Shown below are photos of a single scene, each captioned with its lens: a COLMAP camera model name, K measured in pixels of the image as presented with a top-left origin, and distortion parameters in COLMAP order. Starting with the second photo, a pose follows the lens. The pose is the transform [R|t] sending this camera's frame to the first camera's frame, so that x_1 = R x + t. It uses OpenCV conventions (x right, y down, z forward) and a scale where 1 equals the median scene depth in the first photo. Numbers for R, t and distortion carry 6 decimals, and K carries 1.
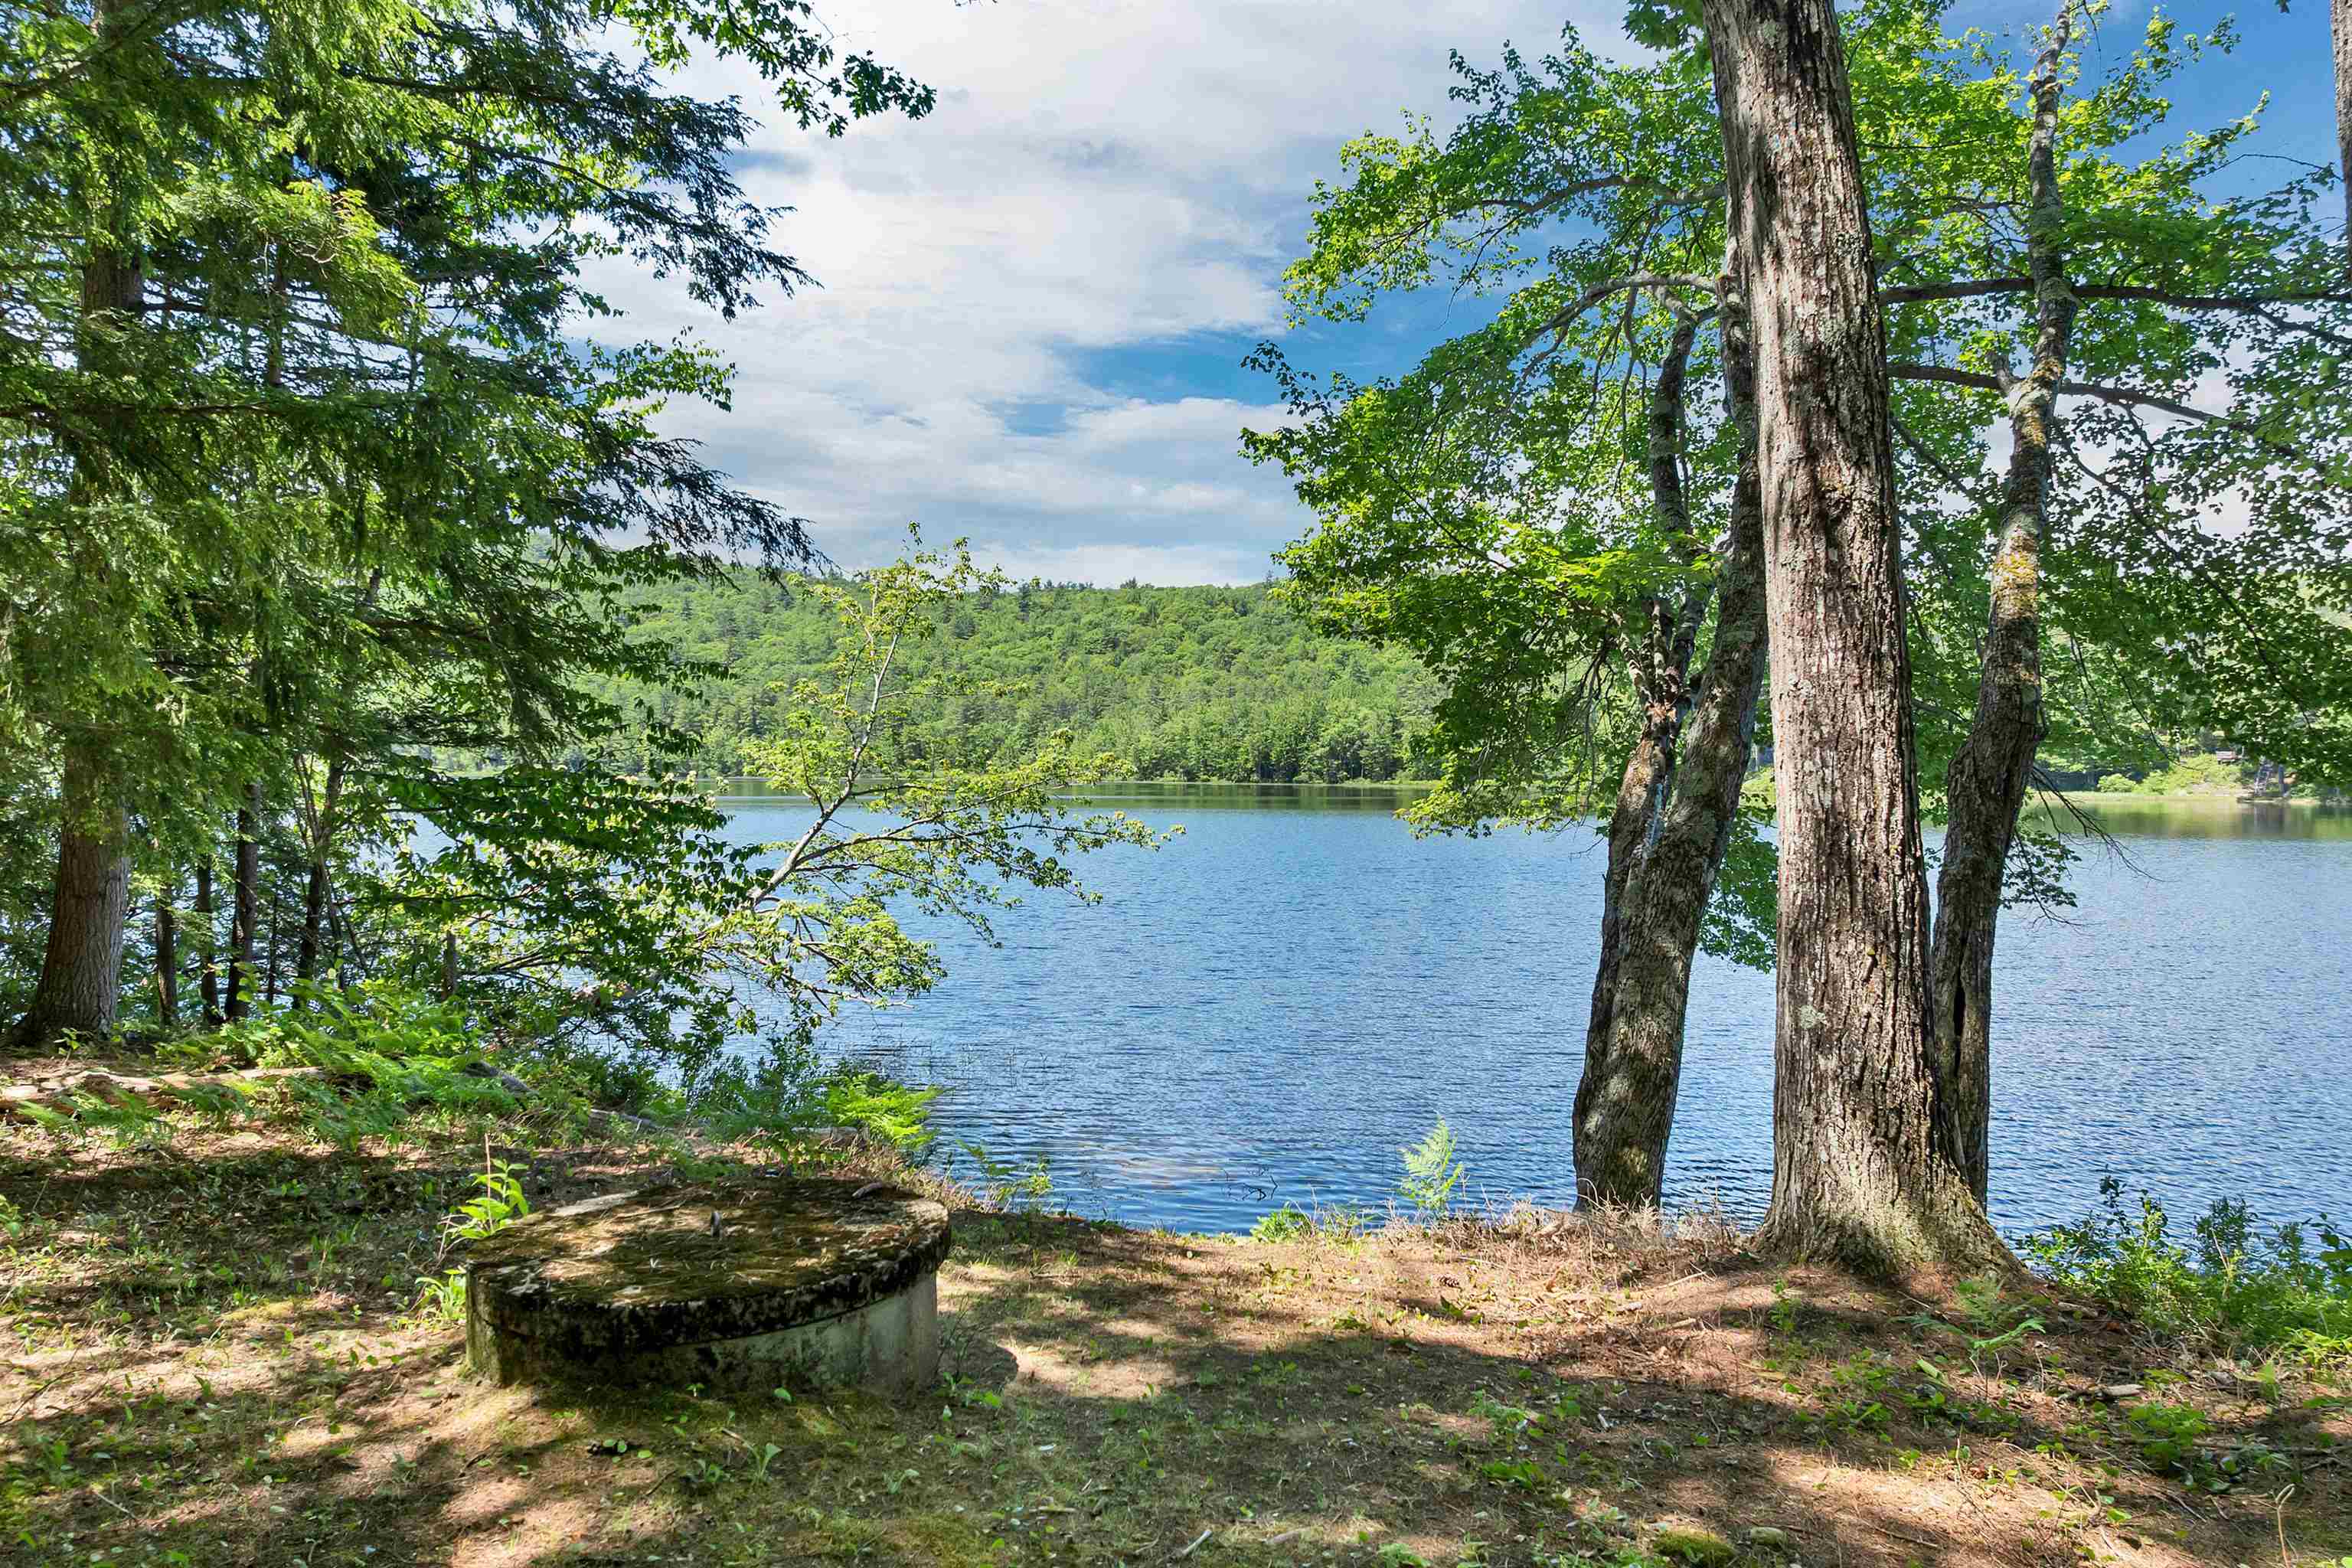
lens RADIAL K [[1677.7, 0, 1175.0], [0, 1677.7, 777.9], [0, 0, 1]] dist [-0.015018, -0.002084]
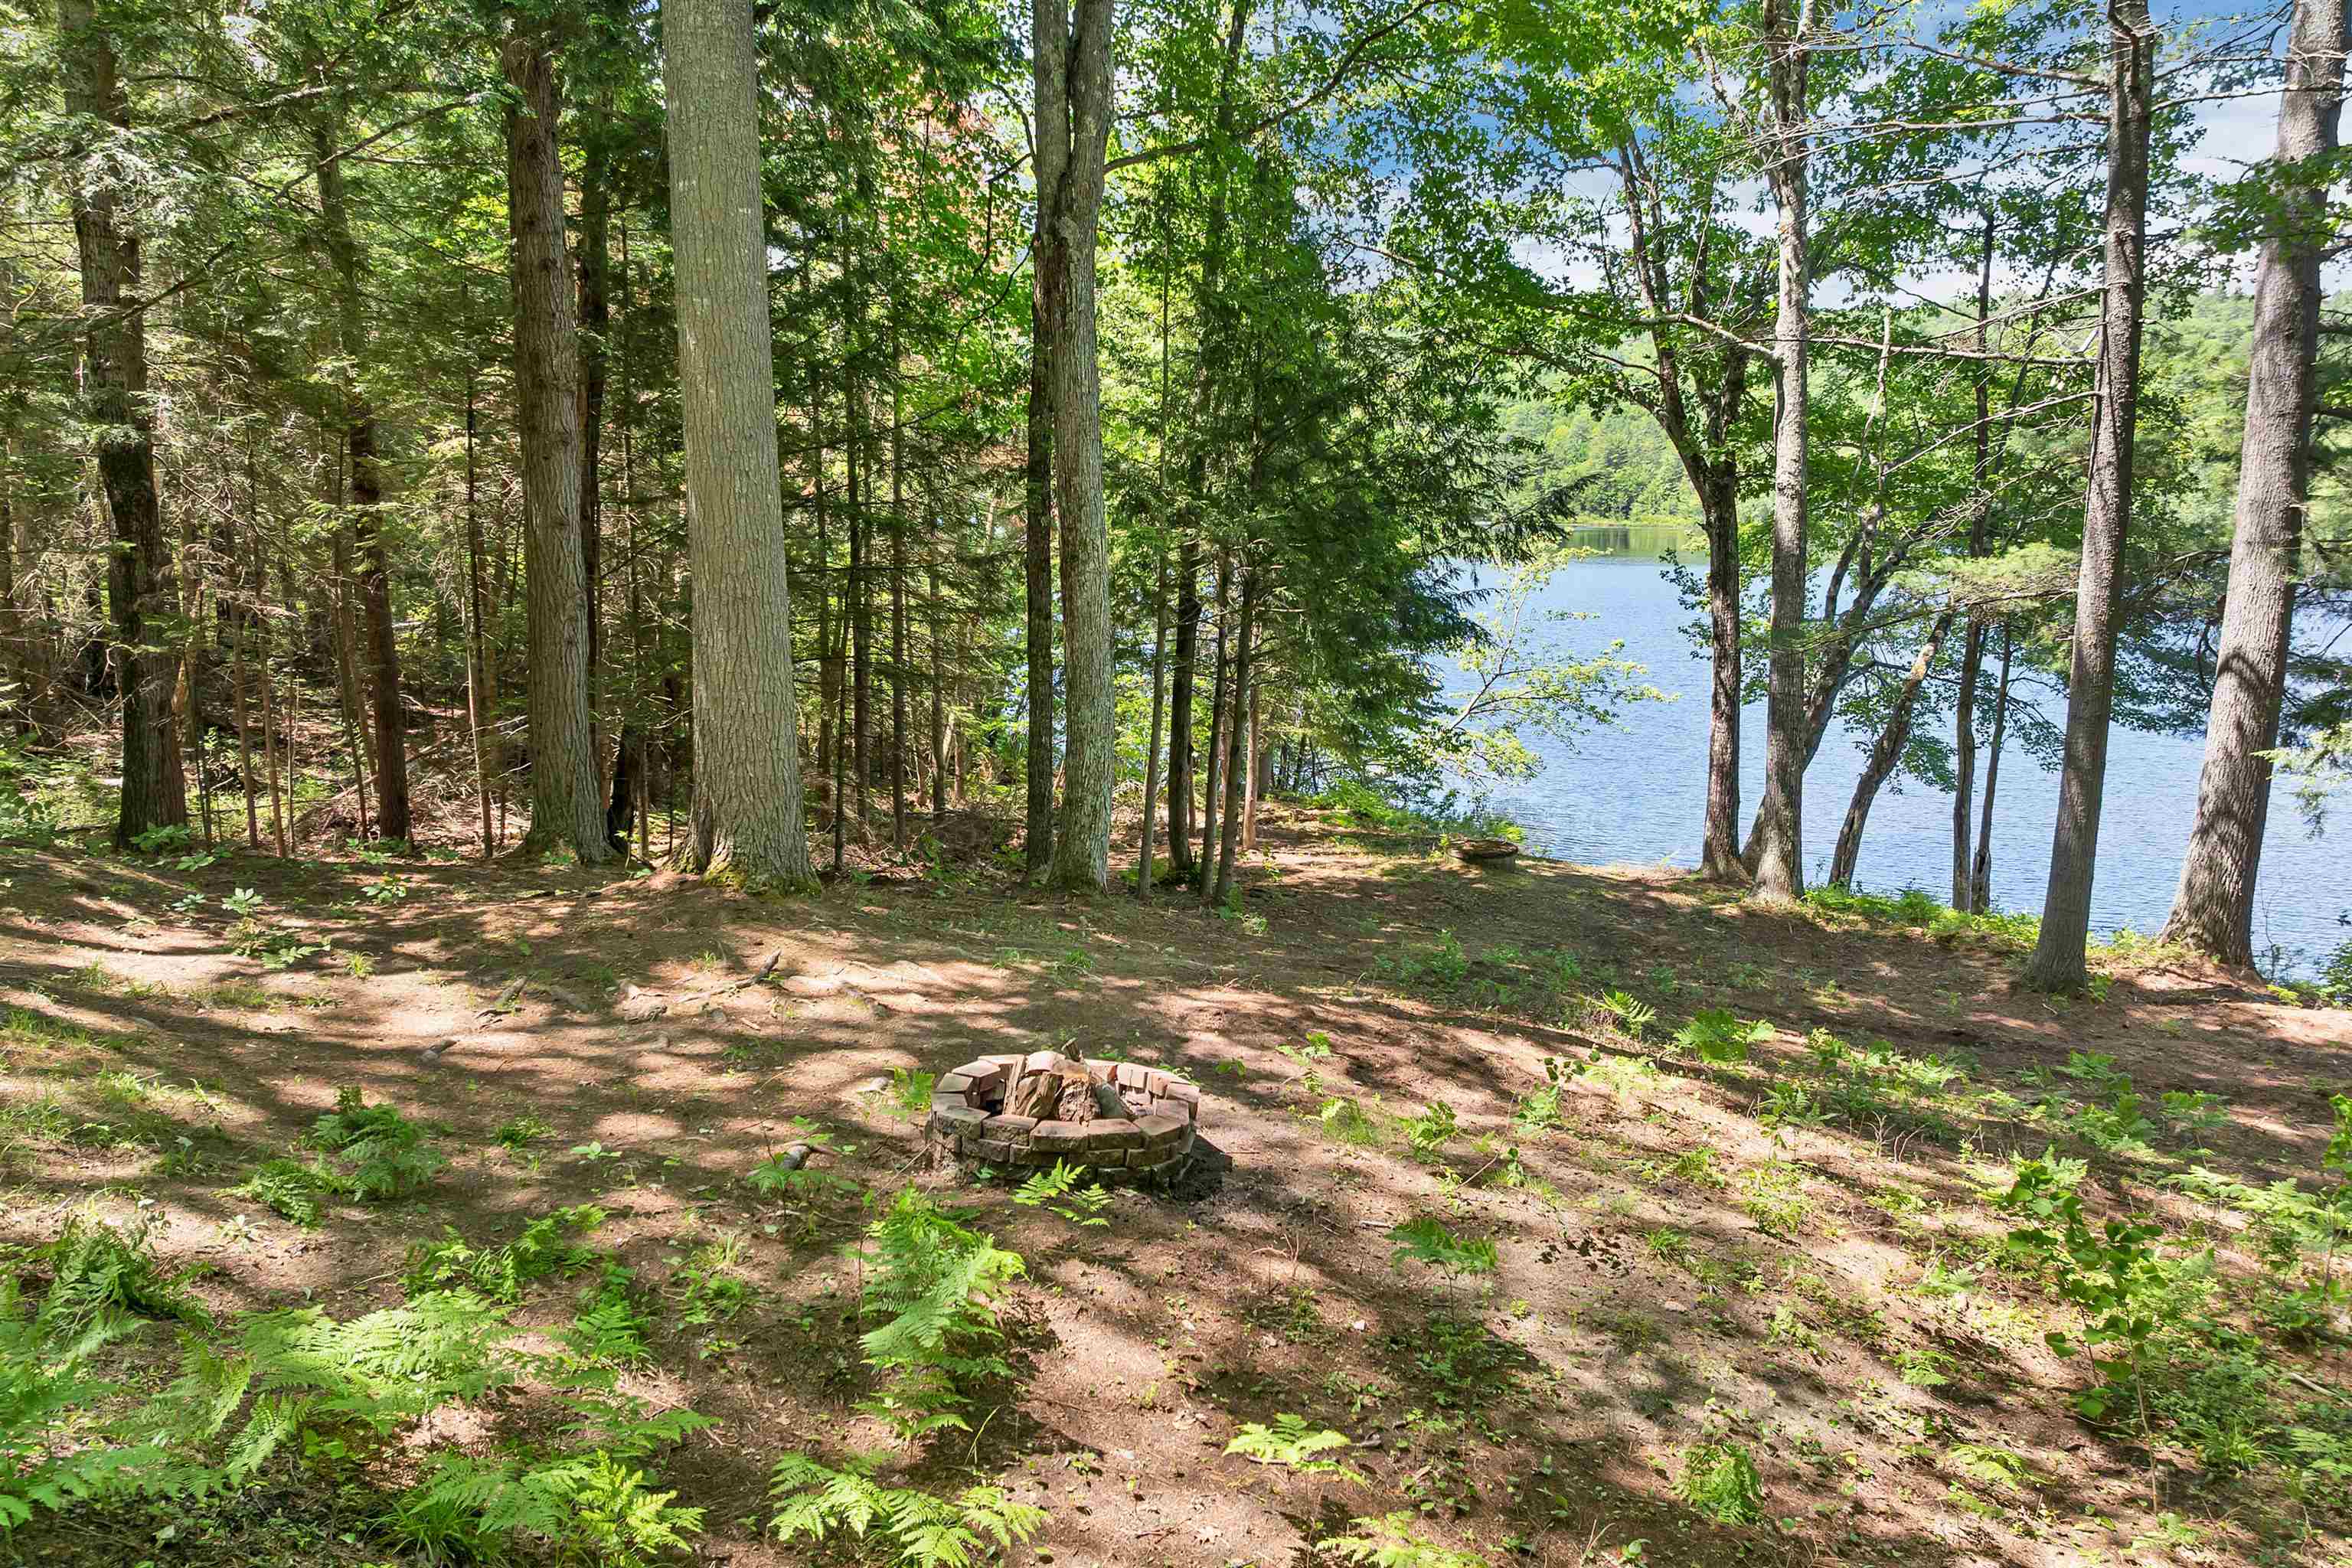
lens RADIAL K [[1677.7, 0, 1186.2], [0, 1677.7, 786.9], [0, 0, 1]] dist [-0.015018, -0.002084]
pose [[0.932601, 0.055966, -0.356543, 0.173224], [0.002743, 0.986776, 0.162066, -0.184069], [0.360898, -0.152121, 0.920115, -0.972847]]
